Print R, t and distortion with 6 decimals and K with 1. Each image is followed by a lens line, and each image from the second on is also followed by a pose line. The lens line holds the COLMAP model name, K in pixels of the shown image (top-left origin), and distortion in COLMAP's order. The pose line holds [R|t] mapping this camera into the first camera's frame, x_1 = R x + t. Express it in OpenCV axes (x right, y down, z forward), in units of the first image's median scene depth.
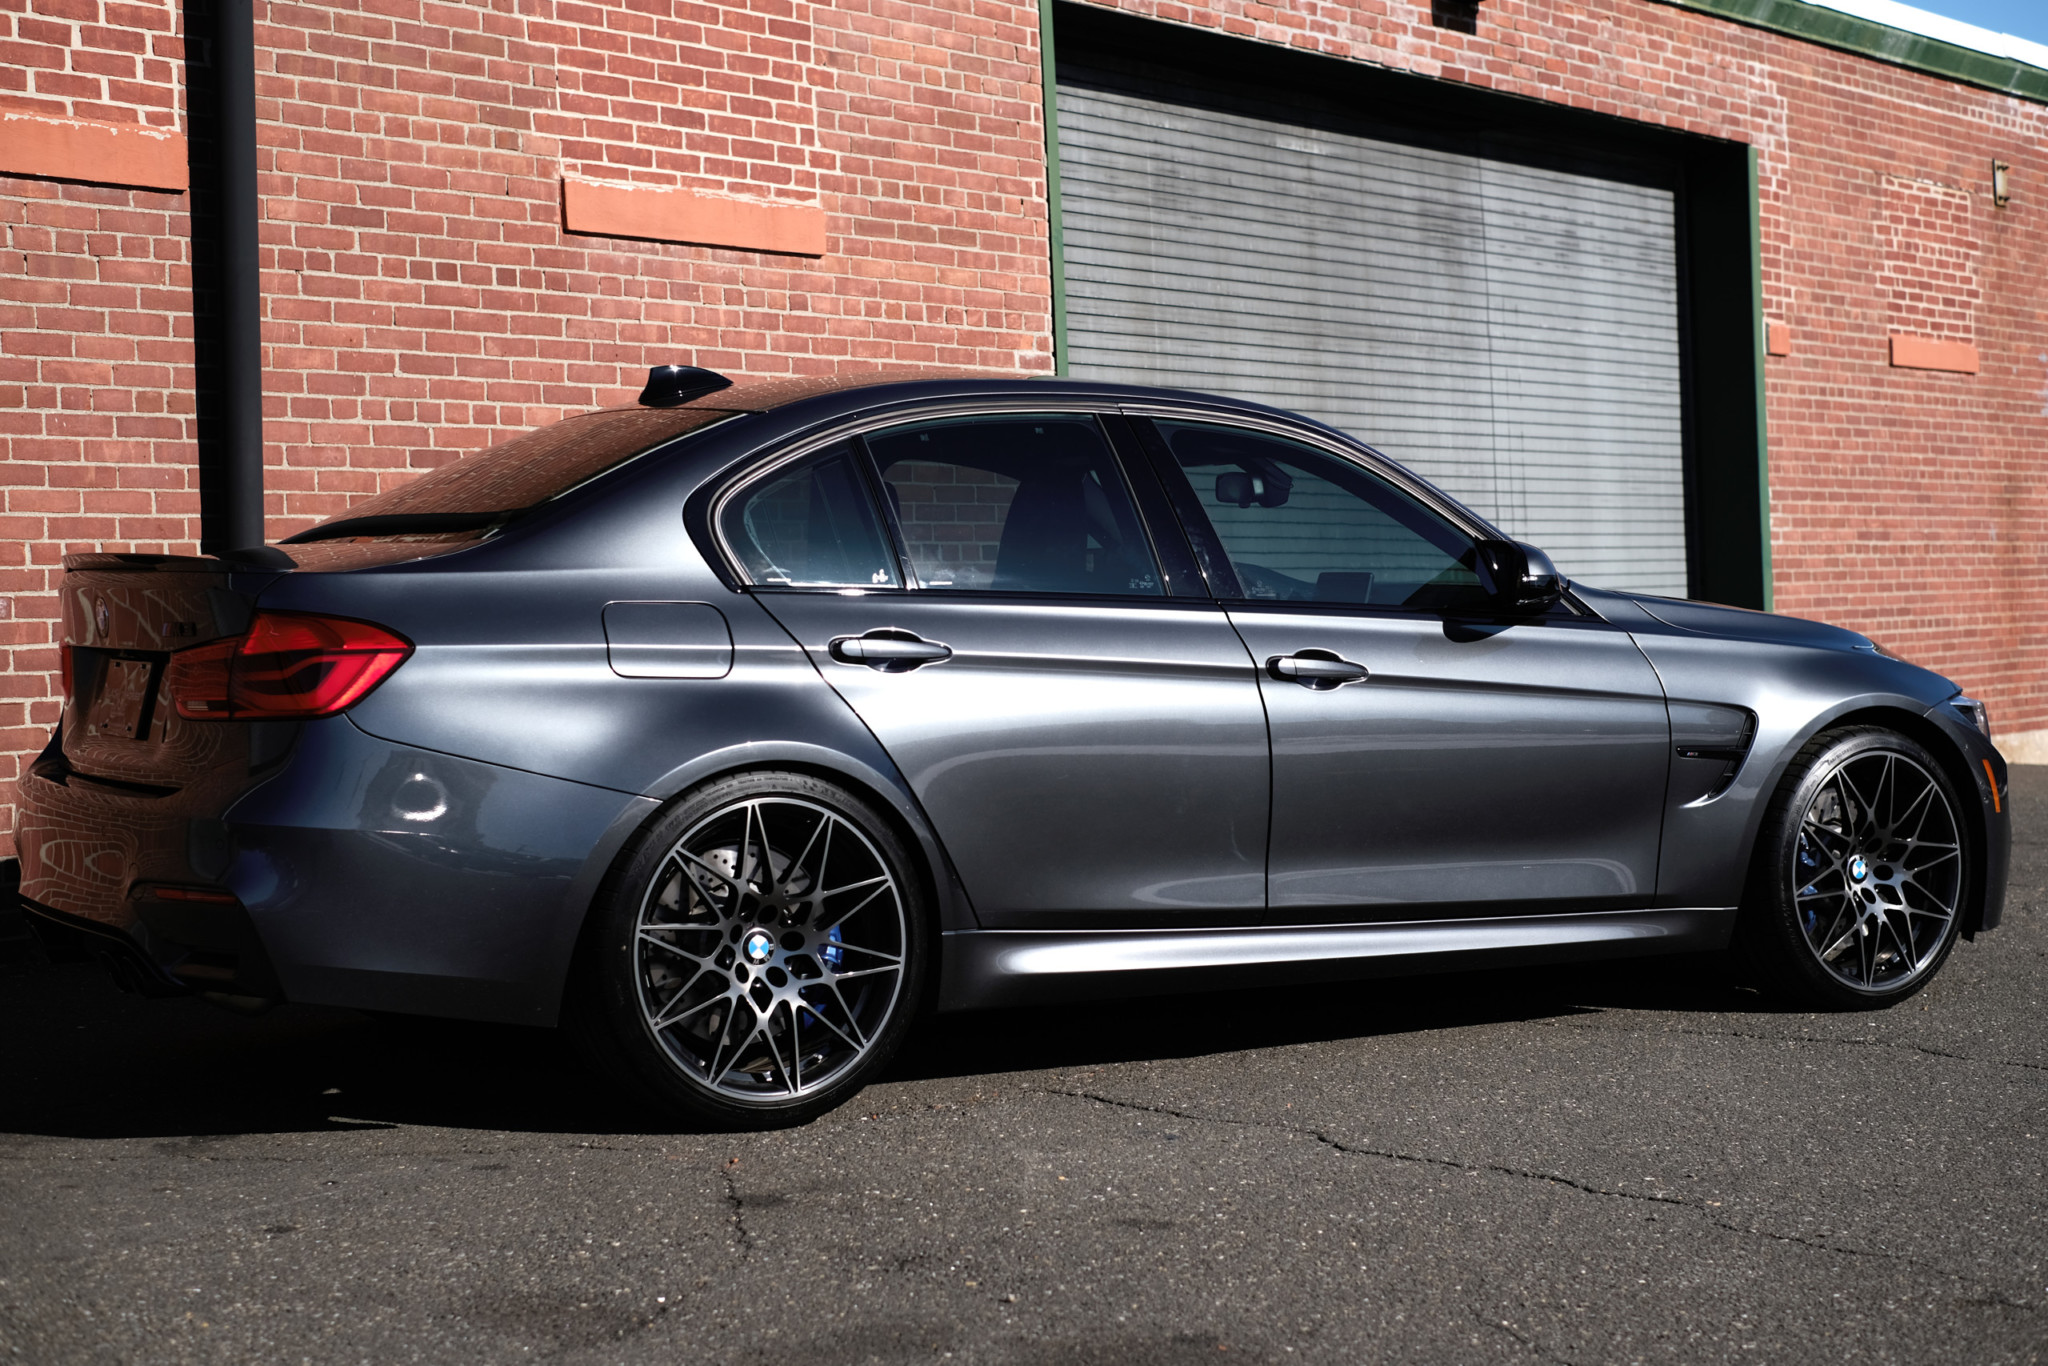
lens RADIAL K [[3157.3, 0, 1038.5], [0, 3157.3, 679.3], [0, 0, 1]] dist [-0.026308, 0.000000]
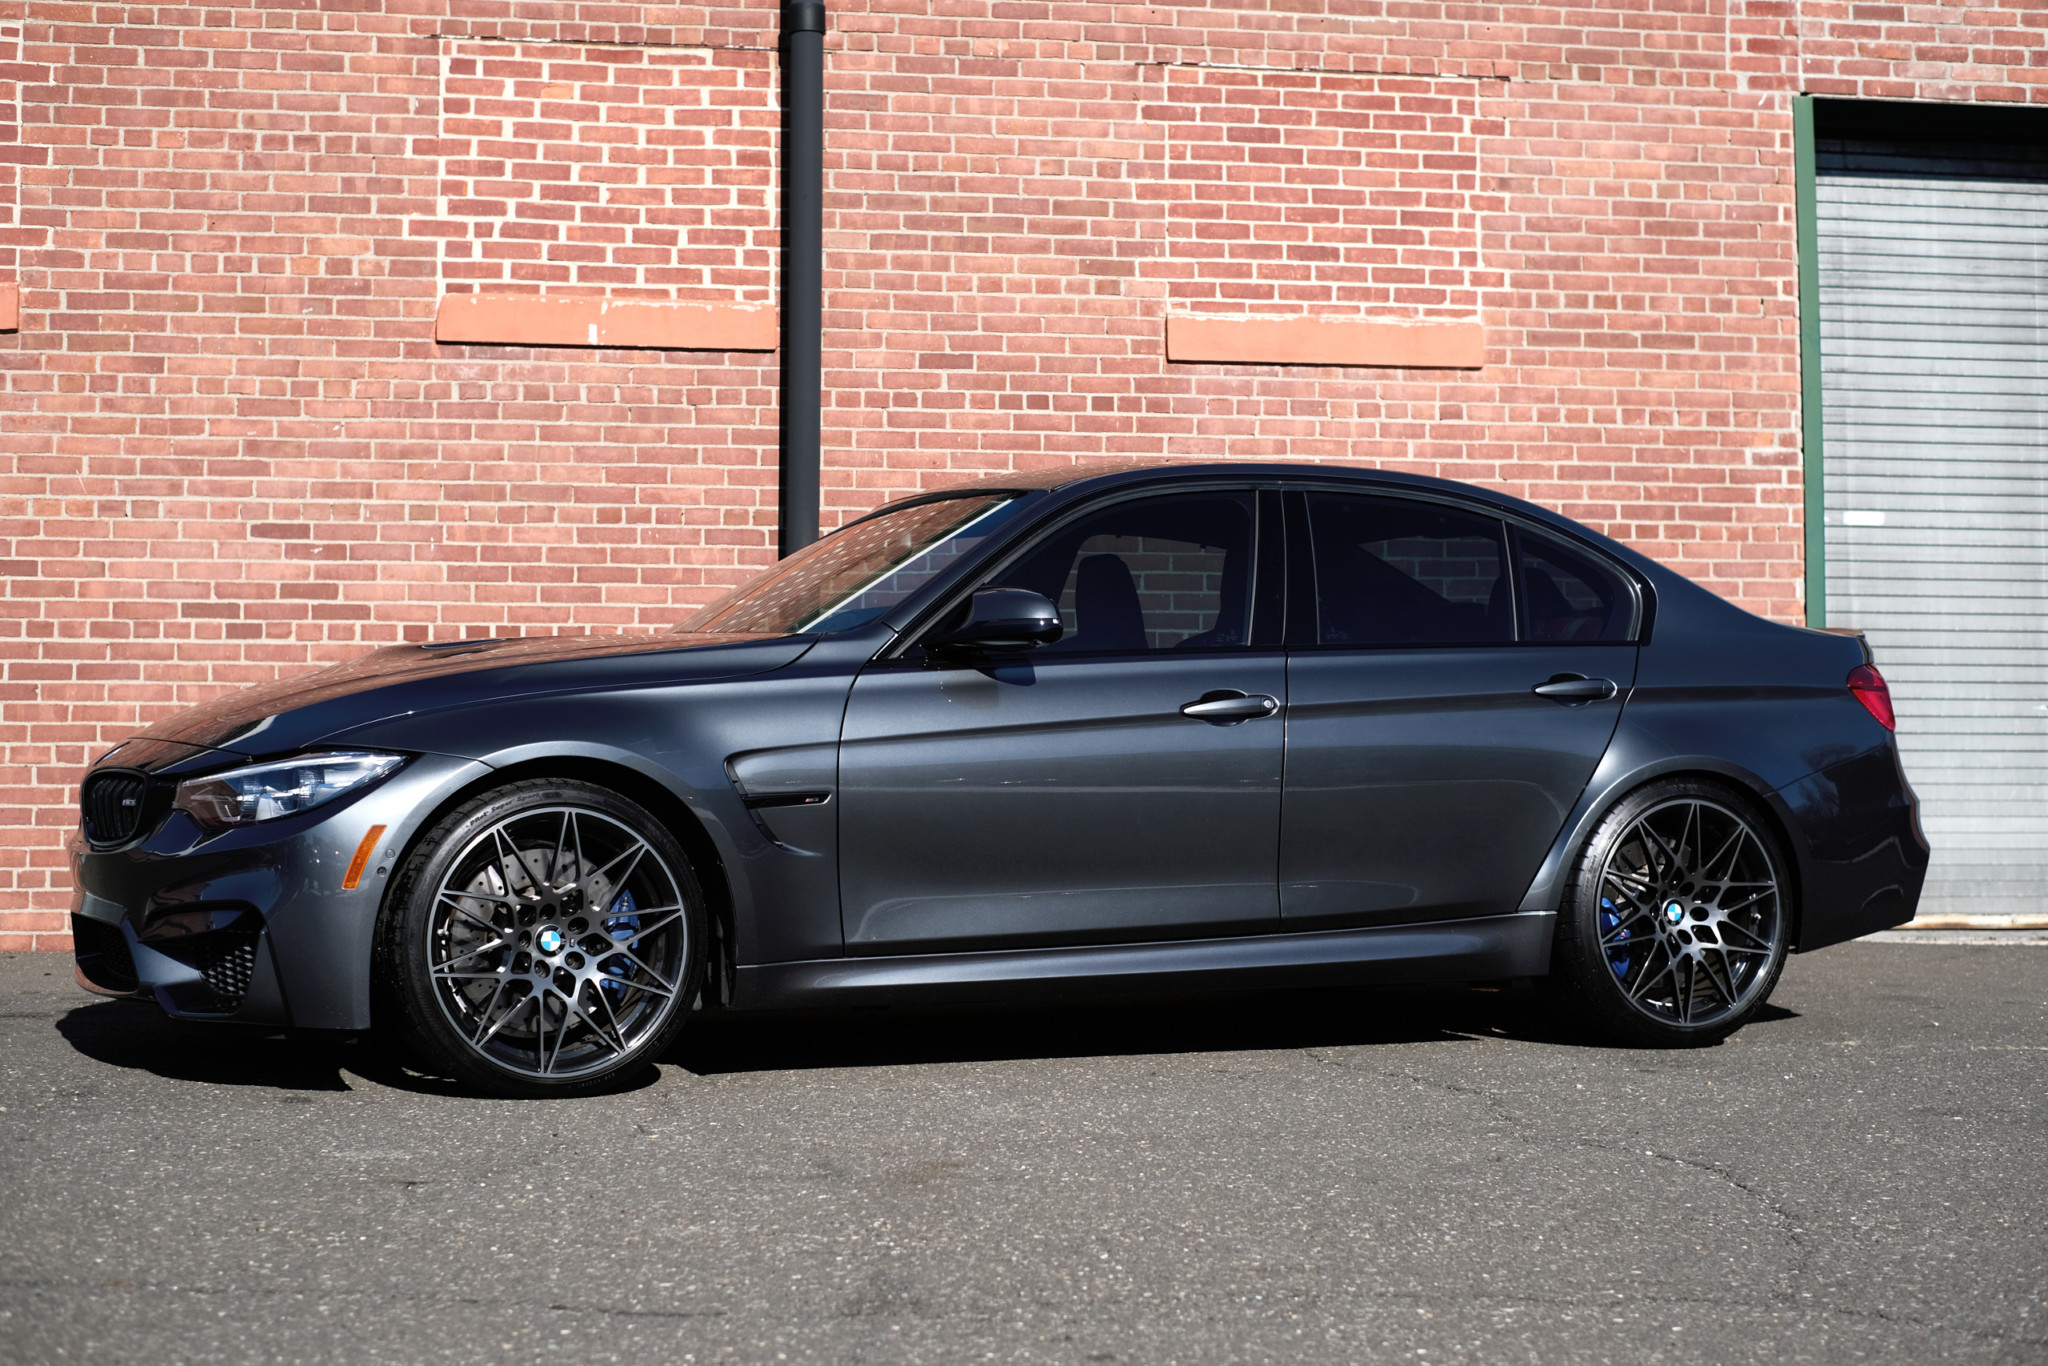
lens RADIAL K [[3157.3, 0, 1036.0], [0, 3157.3, 680.4], [0, 0, 1]] dist [-0.026308, 0.000000]
pose [[0.754587, 0.000284, -0.656200, 0.587272], [-0.034023, 0.998672, -0.038692, 0.020946], [0.655318, 0.051522, 0.753594, 0.110707]]
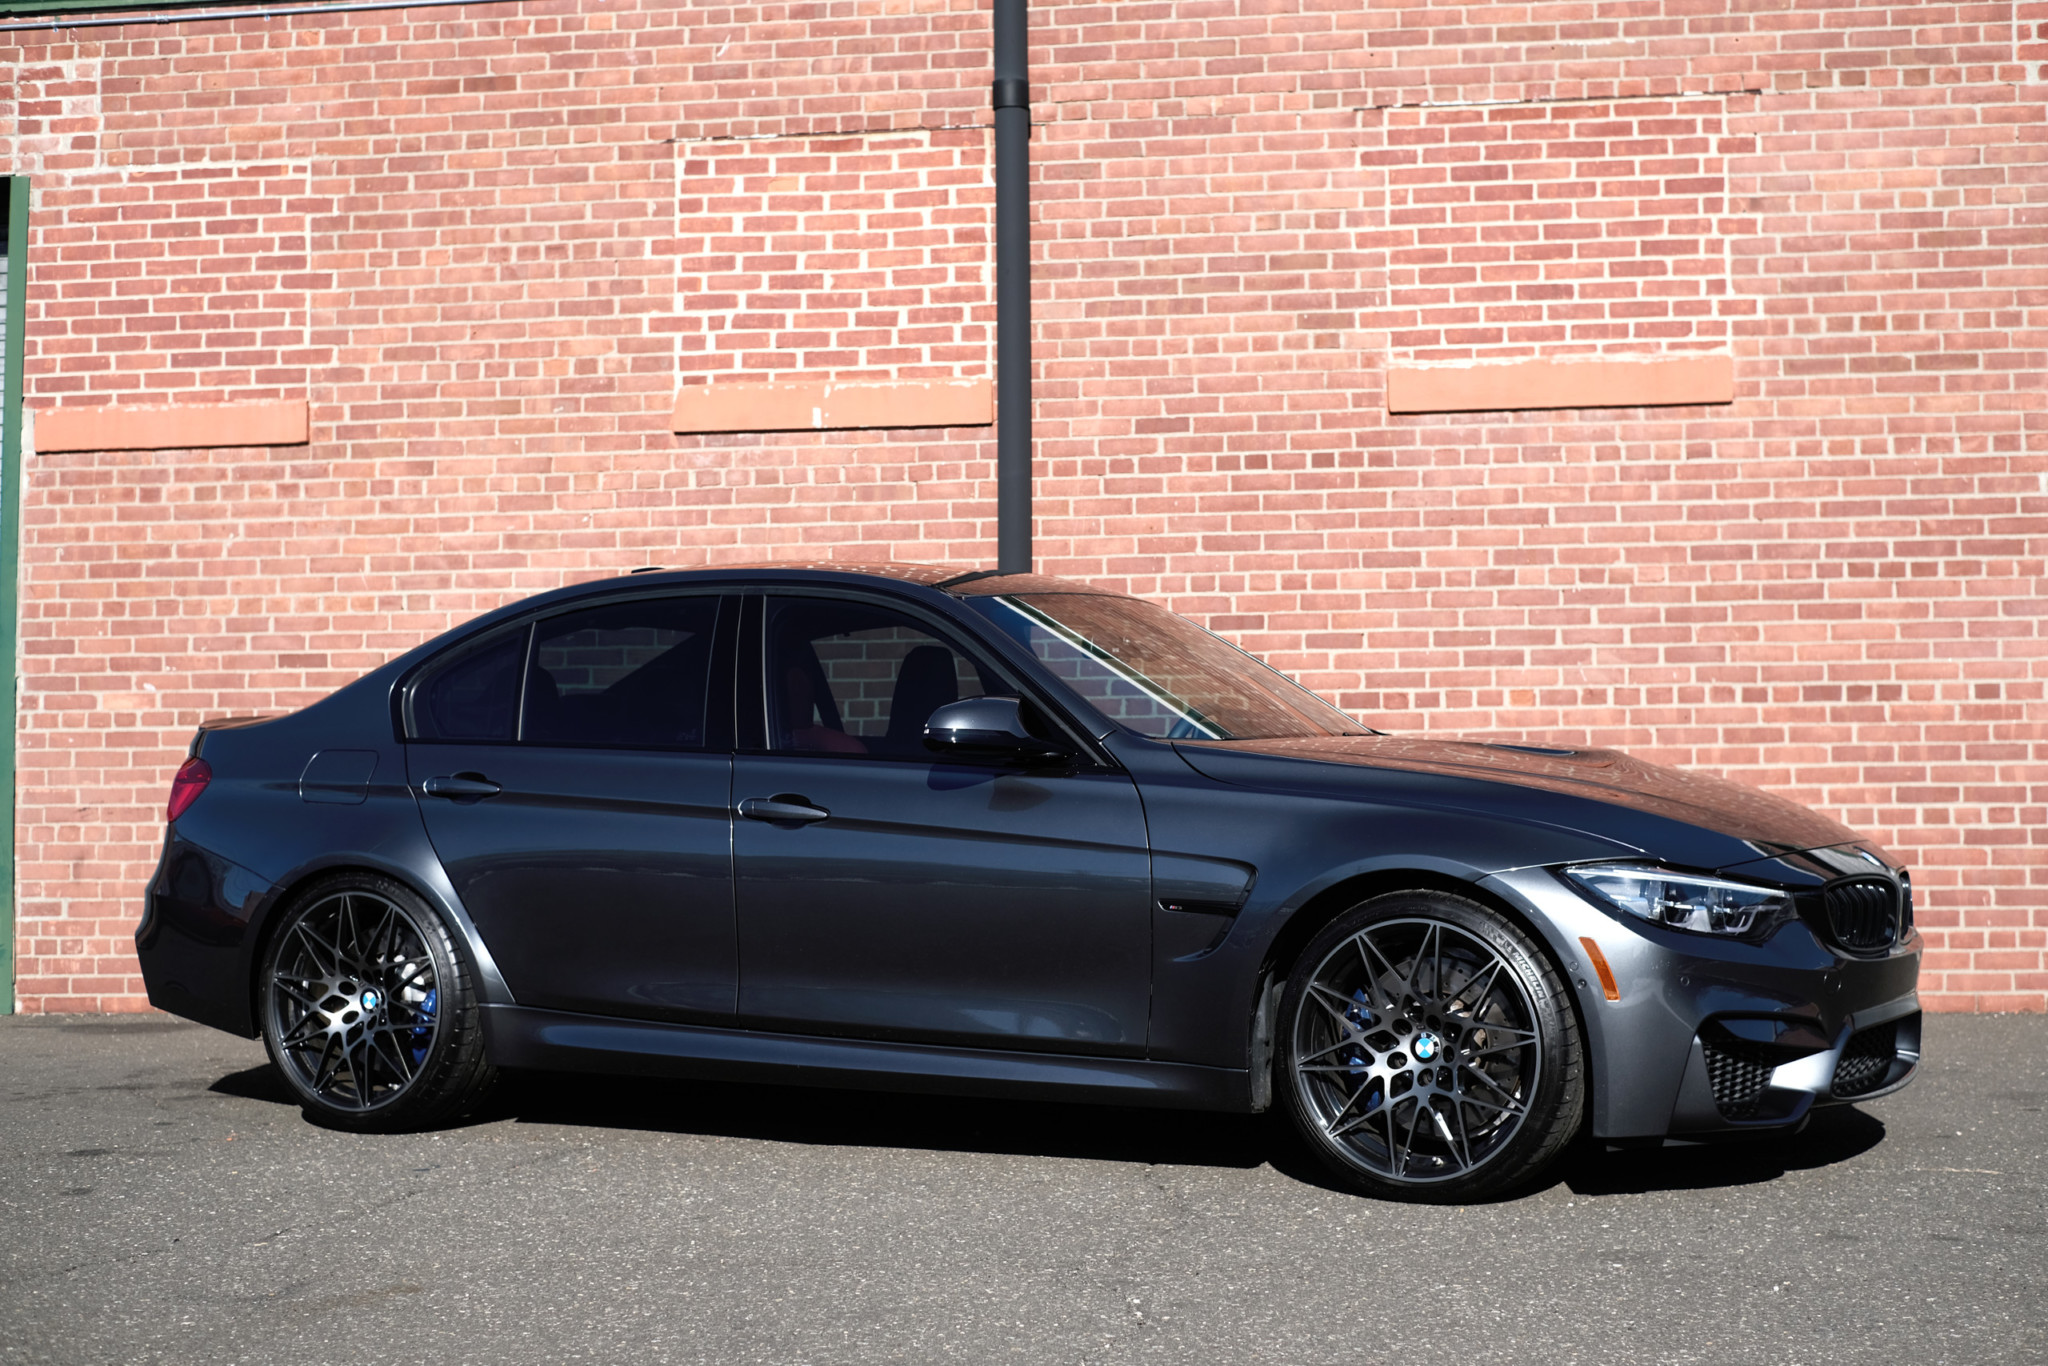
lens RADIAL K [[3157.3, 0, 1039.0], [0, 3157.3, 680.3], [0, 0, 1]] dist [-0.026308, 0.000000]
pose [[0.503045, -0.013108, -0.864161, 0.777736], [-0.021003, 0.999404, -0.027386, -0.014617], [0.864005, 0.031926, 0.502470, 0.343922]]
